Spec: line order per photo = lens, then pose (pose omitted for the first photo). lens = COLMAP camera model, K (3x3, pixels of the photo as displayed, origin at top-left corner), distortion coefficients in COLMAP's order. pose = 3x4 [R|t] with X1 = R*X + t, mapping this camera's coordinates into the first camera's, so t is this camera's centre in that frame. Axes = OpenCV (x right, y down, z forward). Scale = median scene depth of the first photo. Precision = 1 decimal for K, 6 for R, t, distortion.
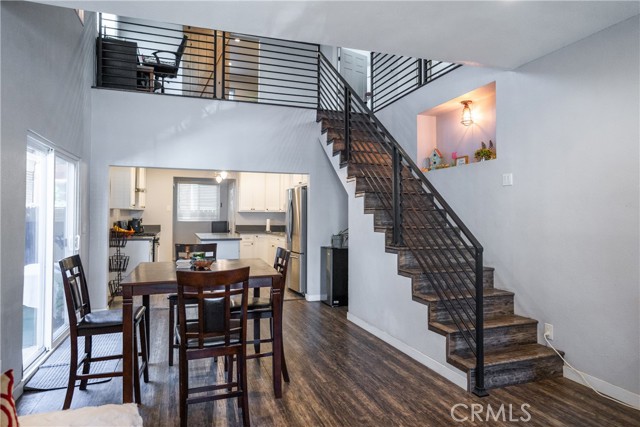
lens RADIAL K [[404.6, 0, 321.7], [0, 404.6, 214.2], [0, 0, 1]] dist [-0.003404, 0.000060]
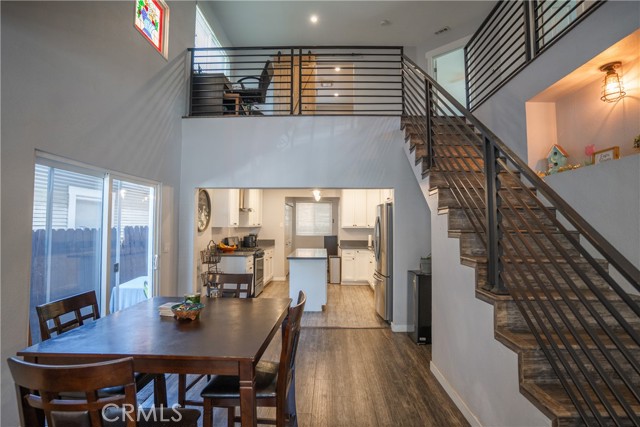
lens RADIAL K [[319.5, 0, 328.9], [0, 319.5, 214.4], [0, 0, 1]] dist [-0.056172, 0.022615]
pose [[0.940295, -0.013970, -0.340073, 0.081004], [0.002049, 0.999372, -0.035389, -0.018616], [0.340353, 0.032579, 0.939733, 0.319228]]
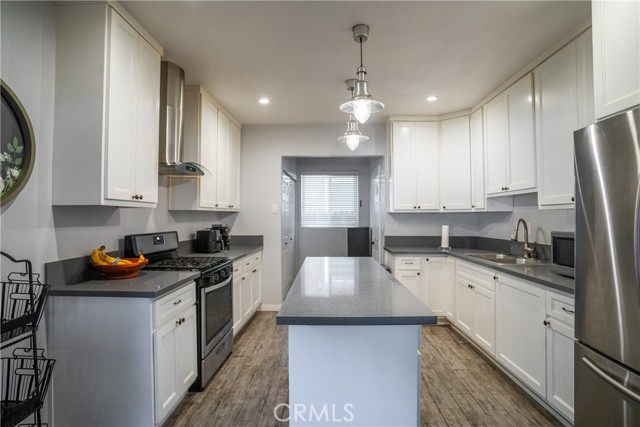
lens RADIAL K [[319.5, 0, 313.9], [0, 319.5, 212.9], [0, 0, 1]] dist [-0.056172, 0.022615]
pose [[0.920251, -0.014241, -0.391069, -0.212540], [0.009666, 0.999860, -0.013665, -0.000506], [0.391209, 0.008795, 0.920260, 0.907101]]
